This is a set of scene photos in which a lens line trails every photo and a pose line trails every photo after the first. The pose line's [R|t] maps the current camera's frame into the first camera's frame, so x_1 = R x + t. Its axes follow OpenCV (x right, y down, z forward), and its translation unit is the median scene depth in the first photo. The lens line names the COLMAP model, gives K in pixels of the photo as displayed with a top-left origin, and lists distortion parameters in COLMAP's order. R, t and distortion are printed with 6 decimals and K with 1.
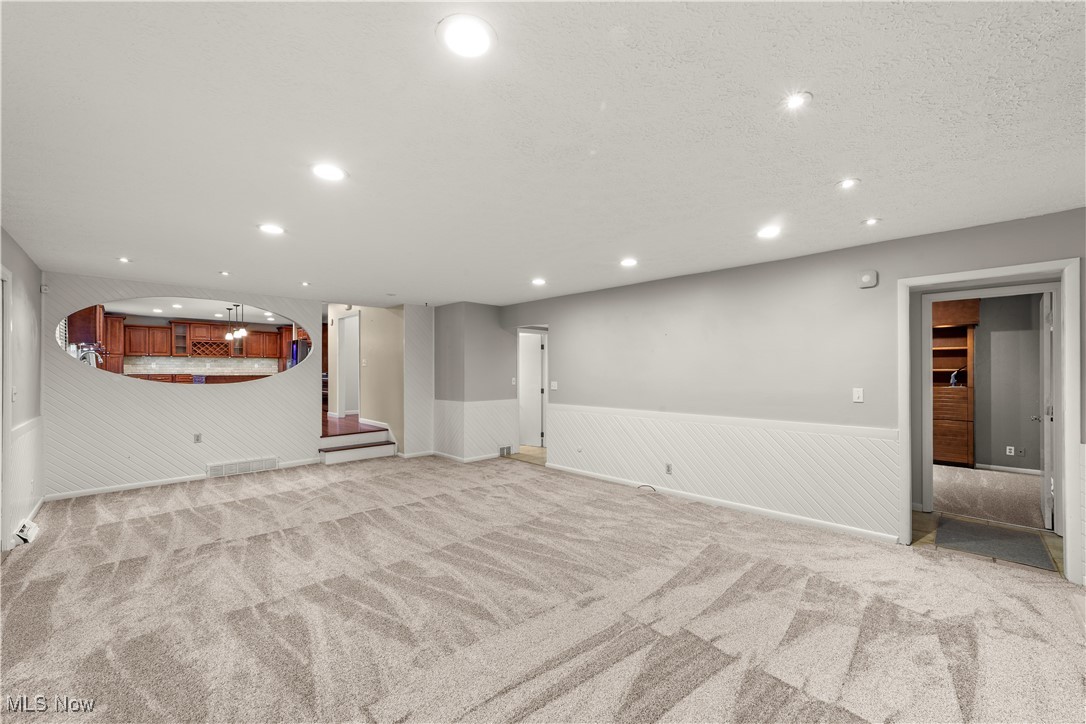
lens RADIAL K [[420.3, 0, 546.6], [0, 420.3, 369.2], [0, 0, 1]] dist [-0.008489, 0.002491]
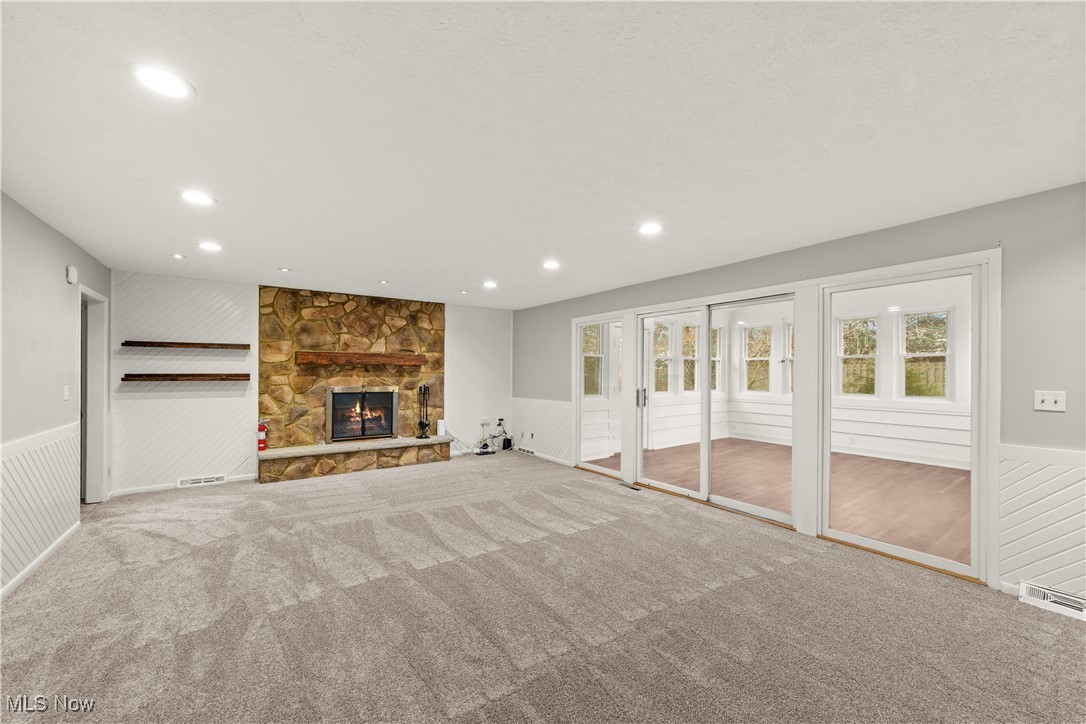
lens RADIAL K [[420.3, 0, 541.4], [0, 420.3, 369.3], [0, 0, 1]] dist [-0.008489, 0.002491]
pose [[-0.984543, -0.001834, 0.175132, -0.360113], [-0.004109, 0.999912, -0.012631, 0.010901], [-0.175093, -0.013156, -0.984464, 1.281152]]
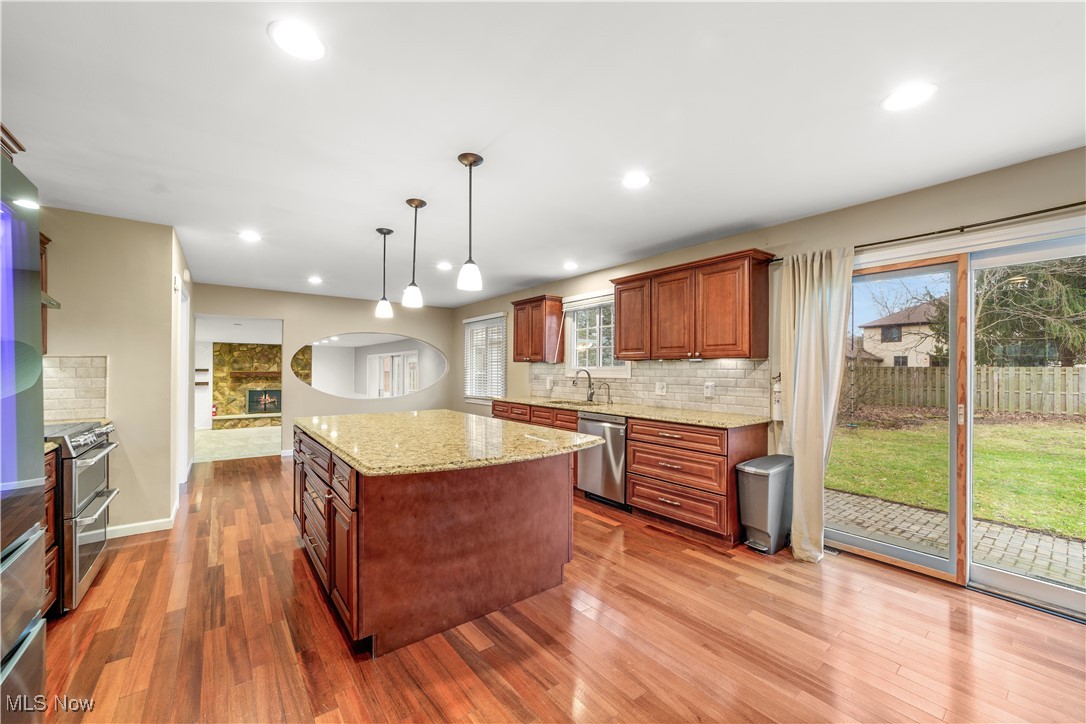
lens RADIAL K [[420.3, 0, 543.7], [0, 420.3, 369.2], [0, 0, 1]] dist [-0.008489, 0.002491]
pose [[-0.990379, -0.005664, 0.138263, -1.678894], [-0.007061, 0.999929, -0.009619, -0.051949], [-0.138199, -0.010503, -0.990349, 2.474048]]
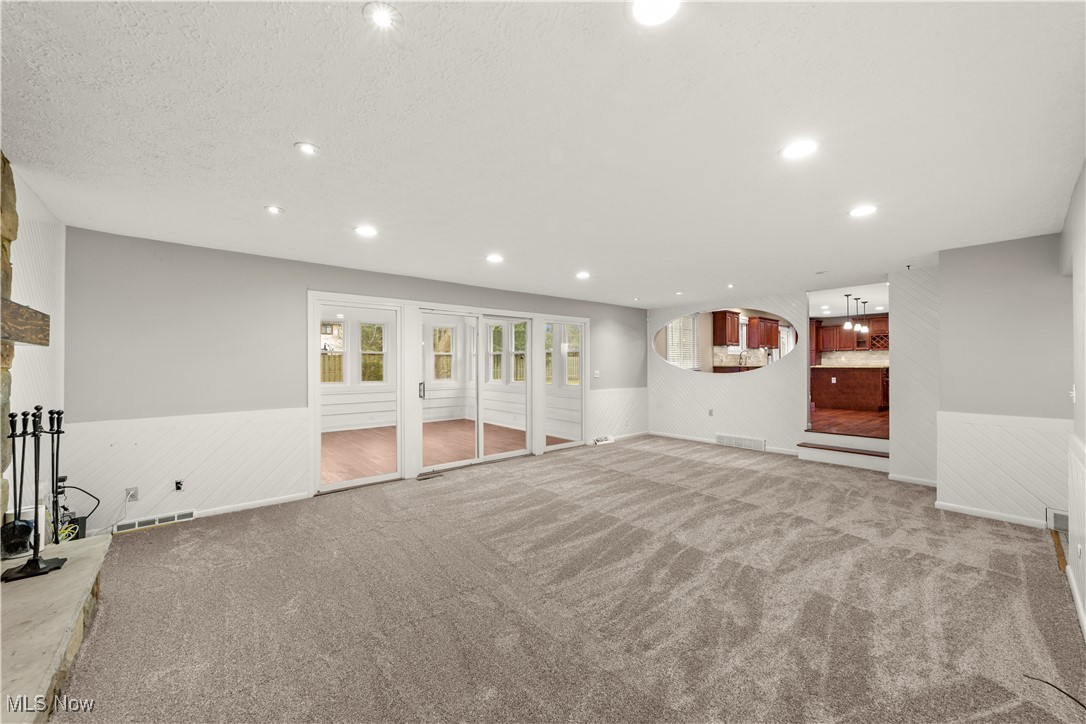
lens RADIAL K [[420.3, 0, 548.0], [0, 420.3, 362.9], [0, 0, 1]] dist [-0.008489, 0.002491]
pose [[-0.060052, -0.005184, -0.998182, 0.603579], [0.006156, 0.999966, -0.005563, 0.008453], [0.998176, -0.006479, -0.060018, 0.600295]]
